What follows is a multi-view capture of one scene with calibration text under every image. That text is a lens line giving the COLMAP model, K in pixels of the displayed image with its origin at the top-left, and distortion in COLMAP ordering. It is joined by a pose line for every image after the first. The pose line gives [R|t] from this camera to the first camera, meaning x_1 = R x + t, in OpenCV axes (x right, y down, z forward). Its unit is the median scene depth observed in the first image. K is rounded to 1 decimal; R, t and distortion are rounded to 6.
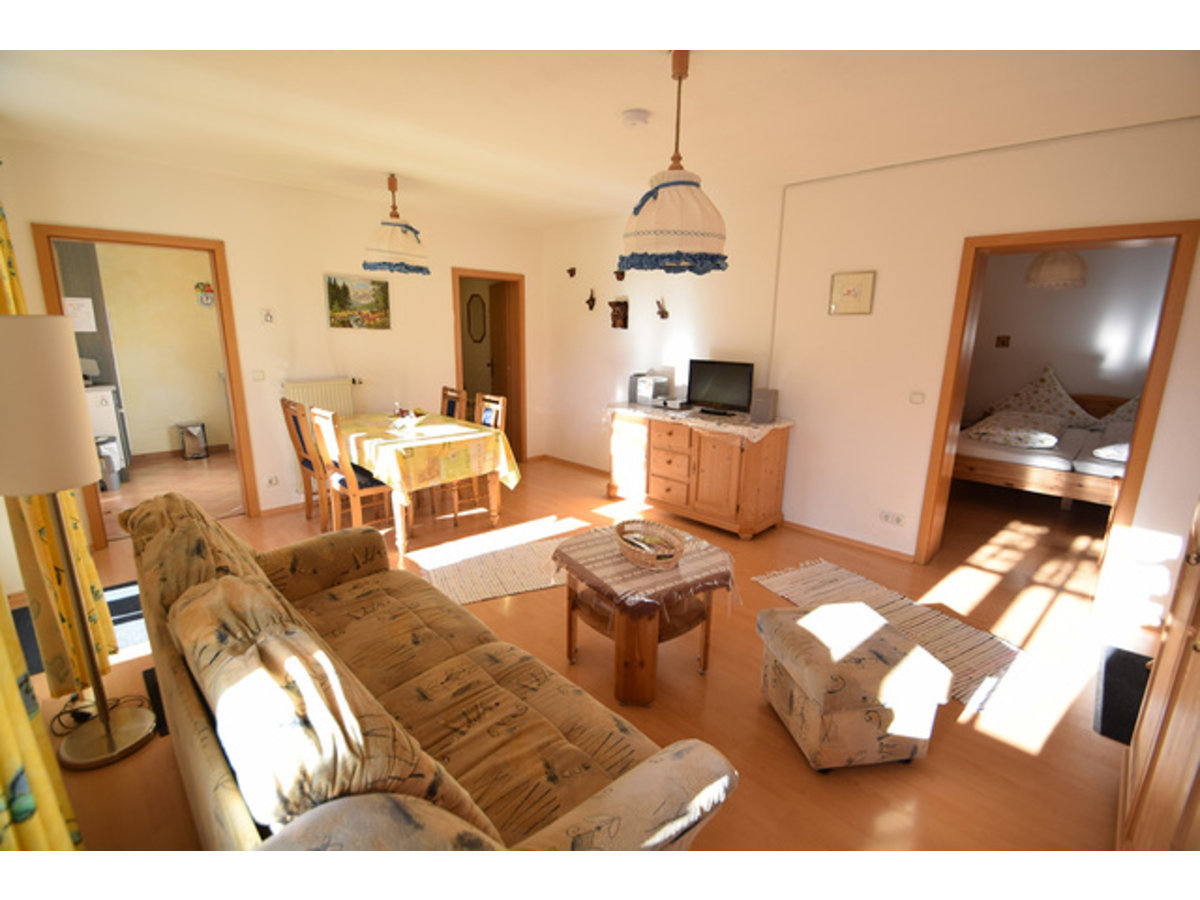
lens RADIAL K [[558.1, 0, 600.0], [0, 558.1, 450.0], [0, 0, 1]] dist [0.001905, 0.000399]
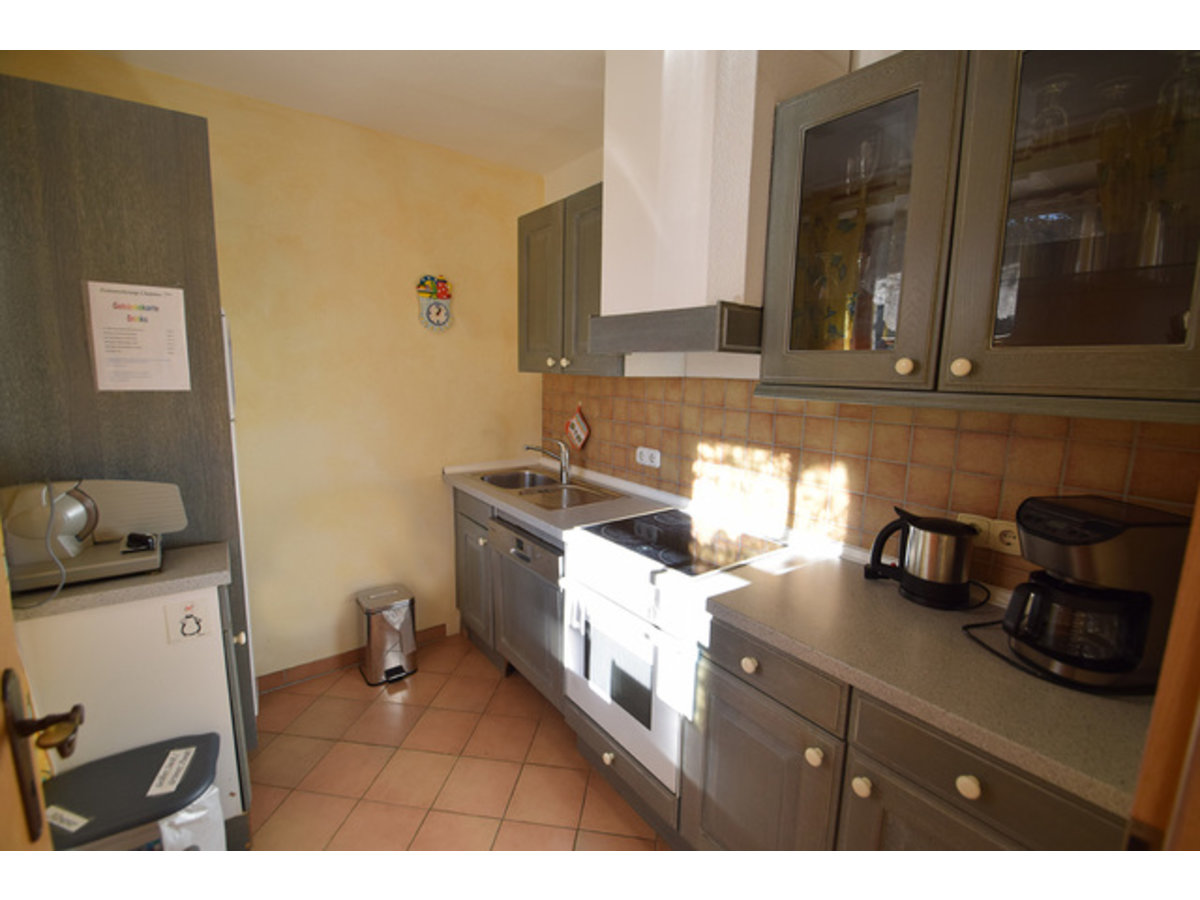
lens RADIAL K [[519.8, 0, 600.0], [0, 519.8, 450.0], [0, 0, 1]] dist [-0.000201, -0.000015]
pose [[0.995471, 0.026807, -0.091208, -0.635335], [-0.032810, 0.997348, -0.064964, -0.165391], [0.089225, 0.067662, 0.993711, 0.724053]]
